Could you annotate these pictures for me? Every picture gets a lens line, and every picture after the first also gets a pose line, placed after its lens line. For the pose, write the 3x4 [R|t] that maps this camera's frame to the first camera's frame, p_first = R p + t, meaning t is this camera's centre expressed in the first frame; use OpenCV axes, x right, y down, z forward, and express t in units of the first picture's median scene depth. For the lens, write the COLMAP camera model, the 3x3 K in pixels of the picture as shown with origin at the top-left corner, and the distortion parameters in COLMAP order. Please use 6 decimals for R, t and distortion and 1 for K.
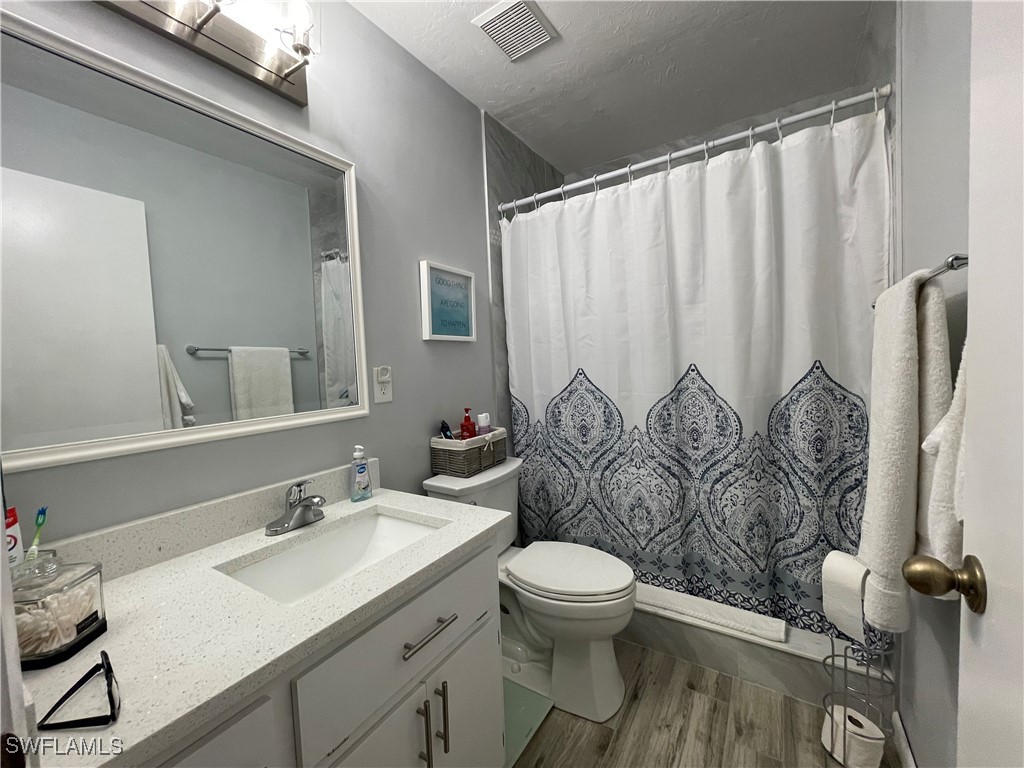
lens RADIAL K [[411.0, 0, 508.0], [0, 411.0, 382.4], [0, 0, 1]] dist [0.003125, -0.001901]
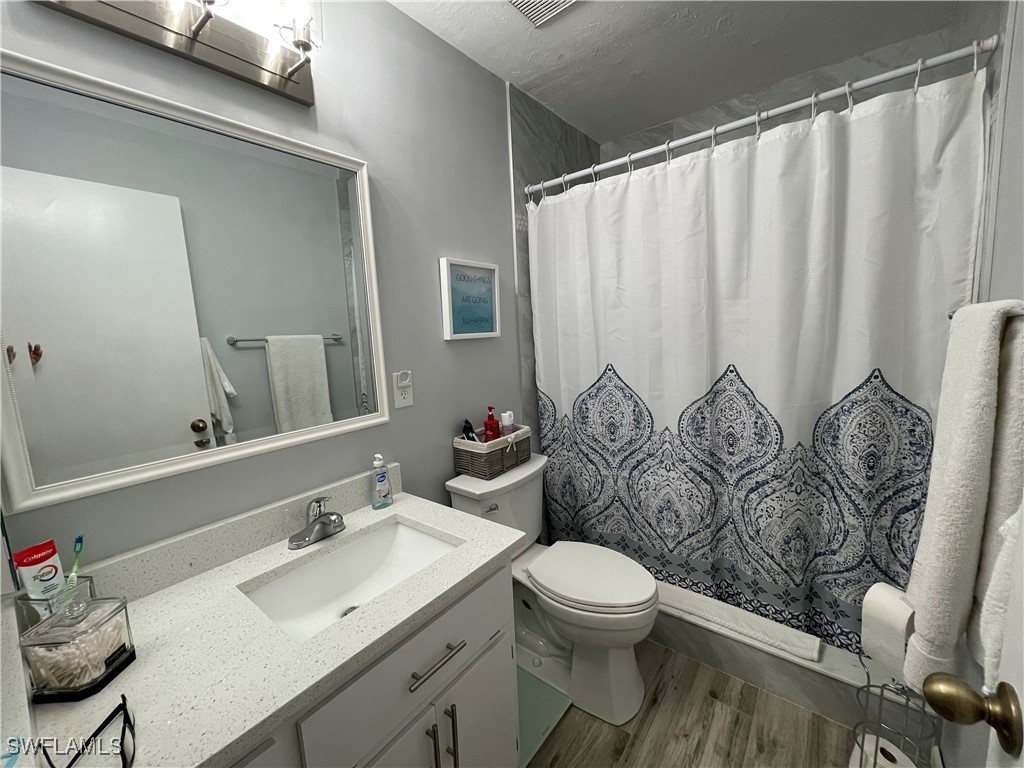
lens RADIAL K [[411.0, 0, 507.1], [0, 411.0, 384.2], [0, 0, 1]] dist [0.003125, -0.001901]
pose [[0.995242, 0.007126, -0.097171, 0.044123], [0.001410, 0.996164, 0.087495, -0.095811], [0.097422, -0.087216, 0.991414, 0.038779]]
